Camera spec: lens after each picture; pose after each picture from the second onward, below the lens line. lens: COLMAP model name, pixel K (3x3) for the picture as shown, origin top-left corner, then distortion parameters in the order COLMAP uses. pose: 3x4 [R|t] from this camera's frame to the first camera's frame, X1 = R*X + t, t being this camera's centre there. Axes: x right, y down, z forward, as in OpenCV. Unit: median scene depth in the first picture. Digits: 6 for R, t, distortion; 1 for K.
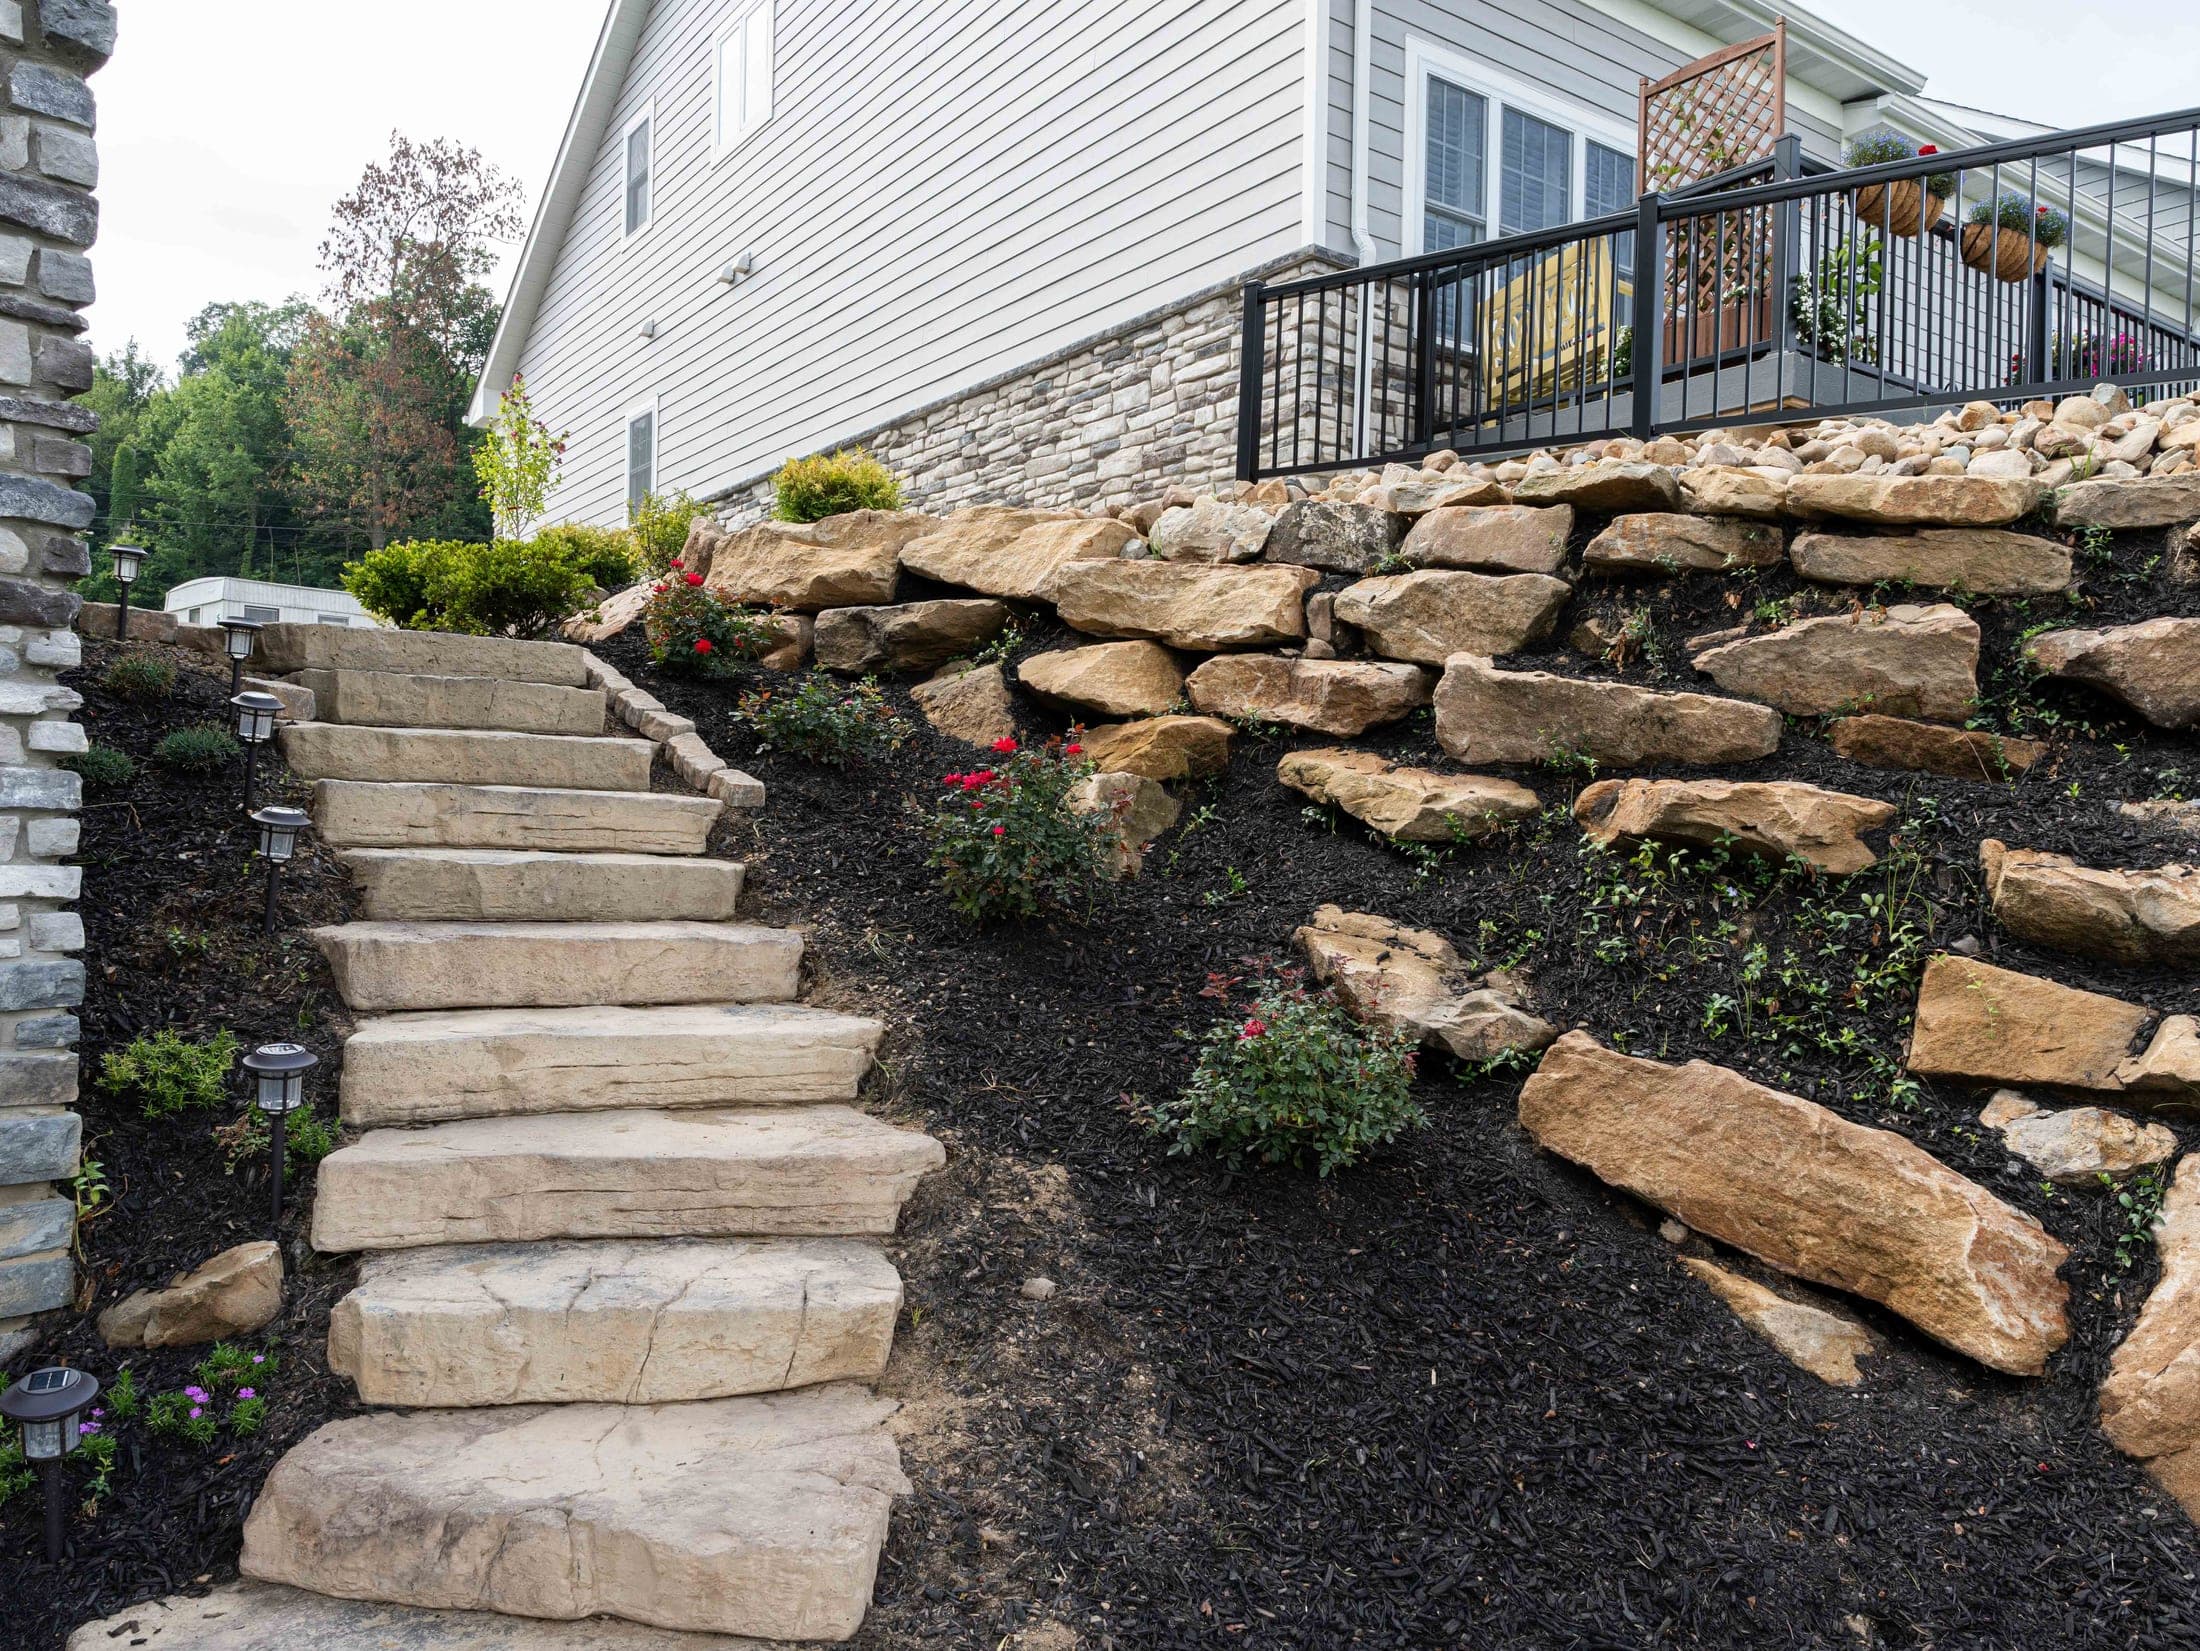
lens RADIAL K [[1660.6, 0, 1104.2], [0, 1660.6, 820.3], [0, 0, 1]] dist [0.004648, -0.019630]
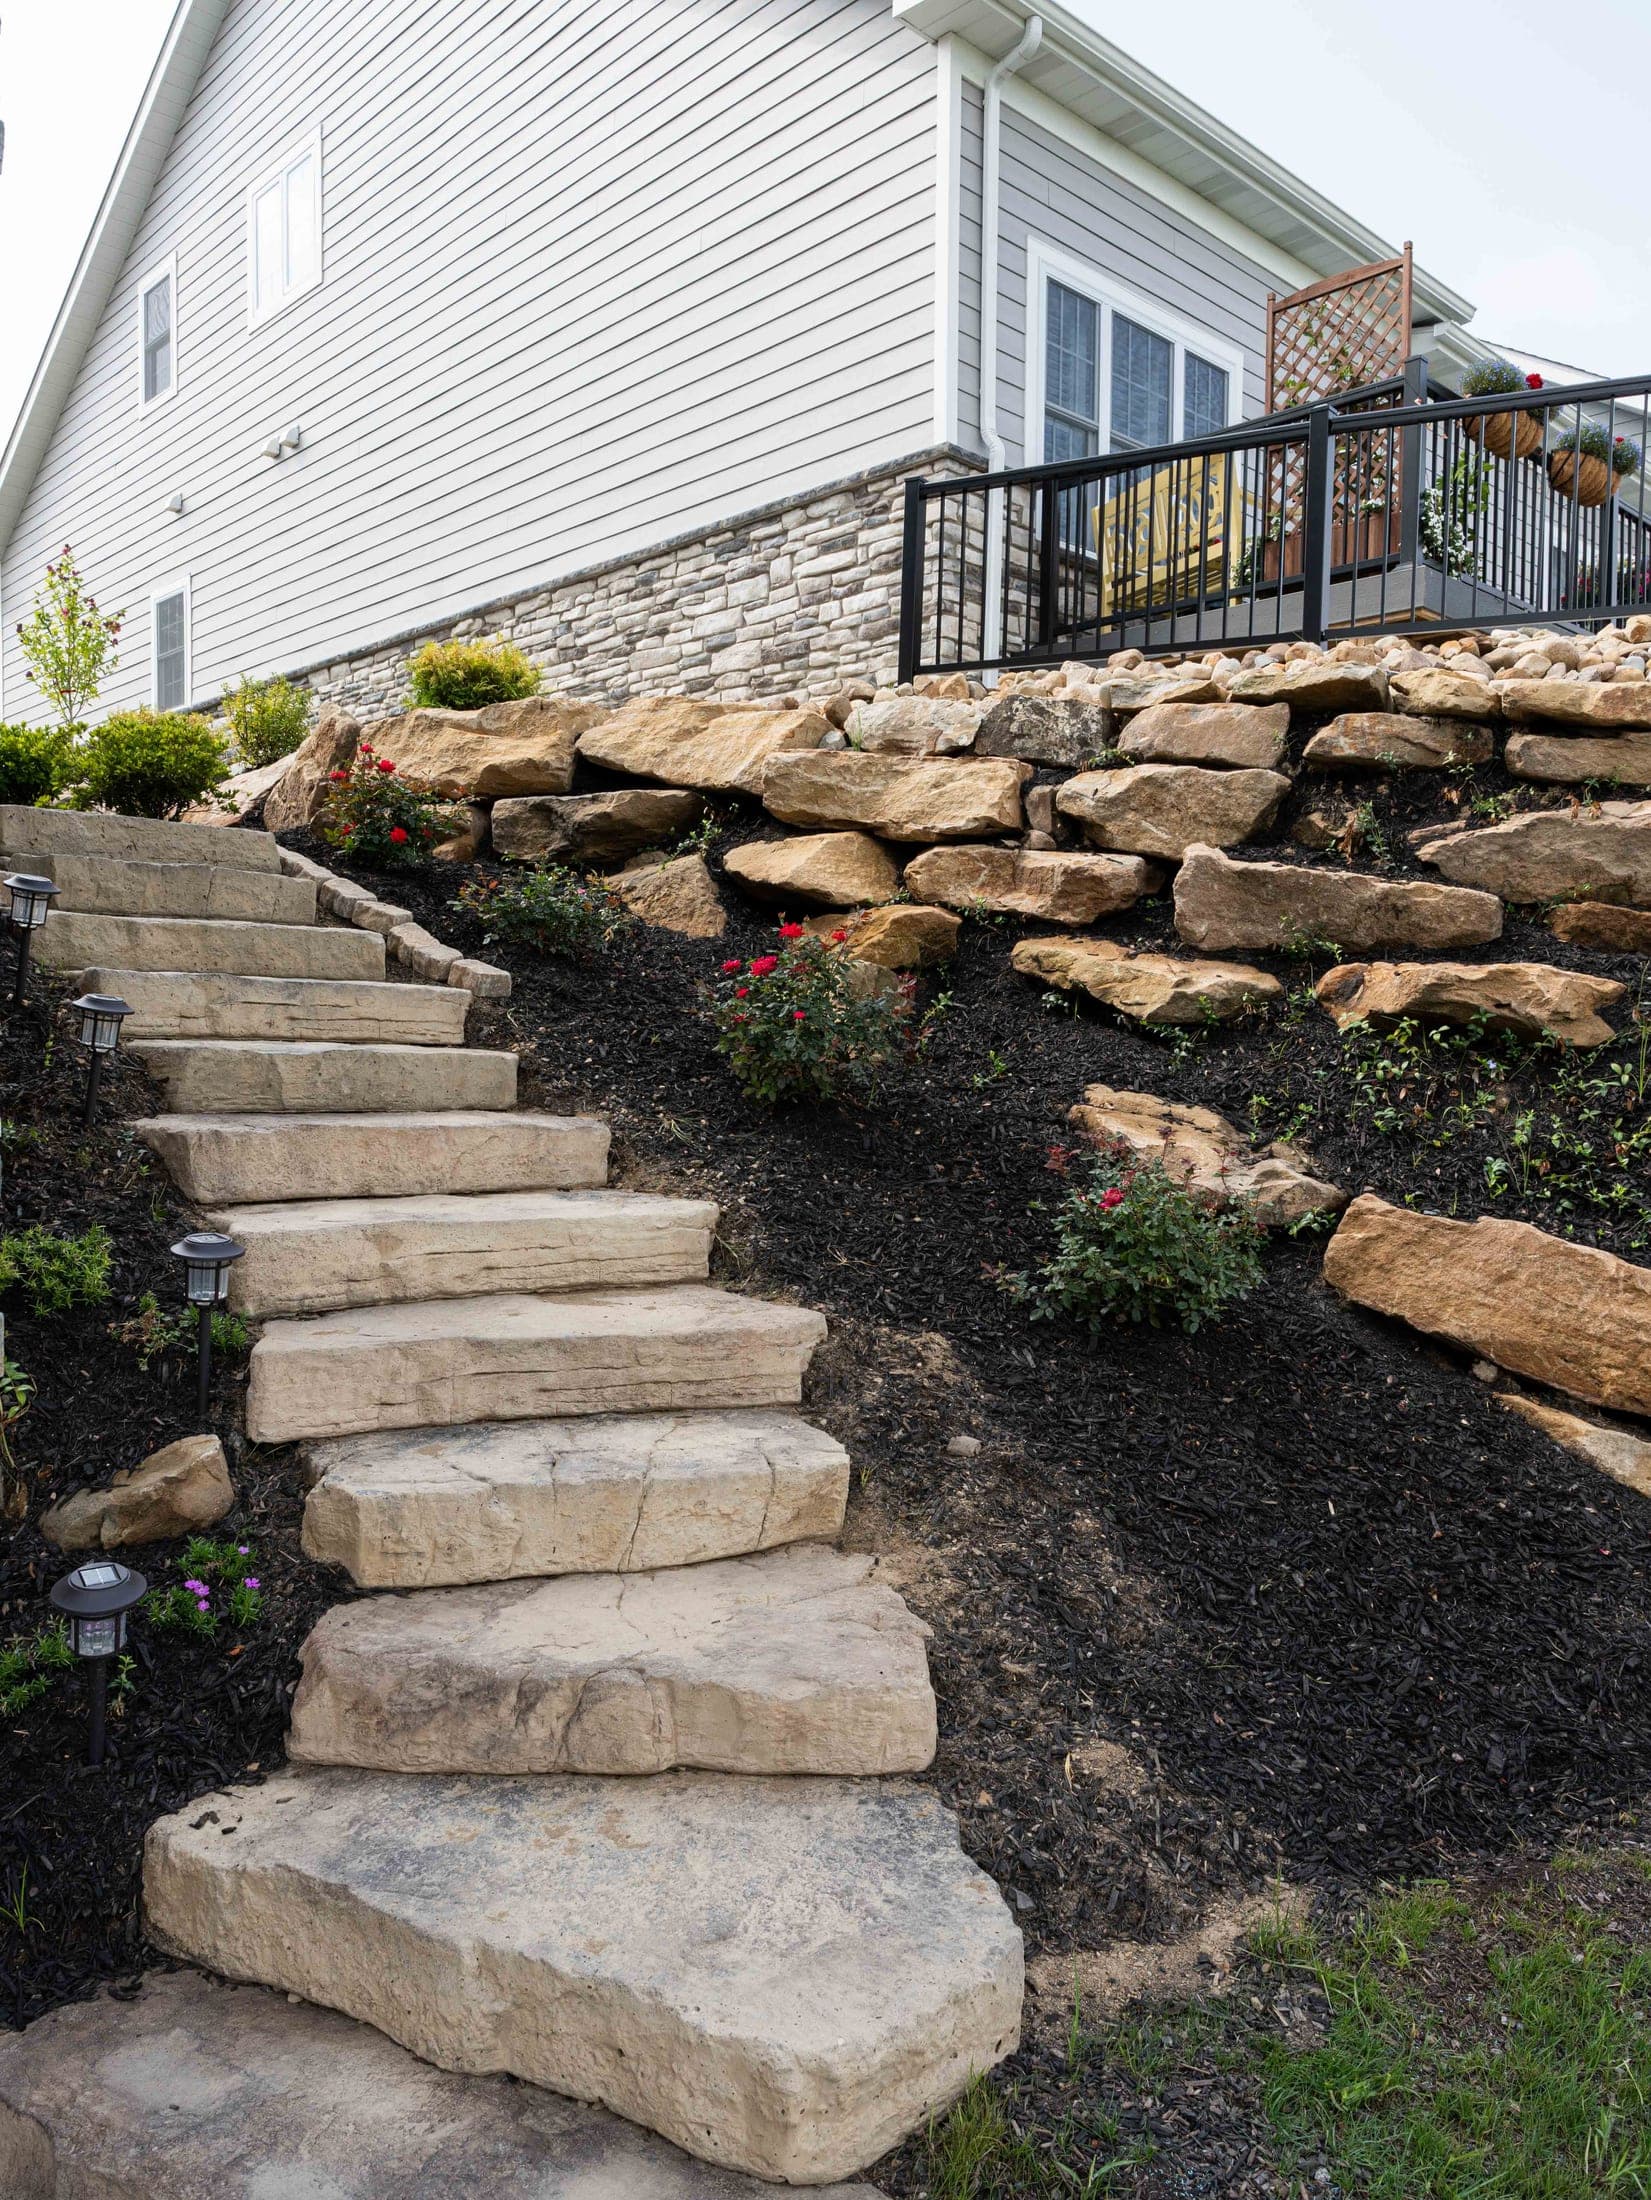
lens RADIAL K [[1660.6, 0, 826.4], [0, 1660.6, 1099.6], [0, 0, 1]] dist [0.004648, -0.019630]
pose [[0.987910, -0.016594, 0.154138, -0.201816], [0.009799, 0.998951, 0.044736, 0.012244], [-0.154719, -0.042684, 0.987036, -0.004738]]
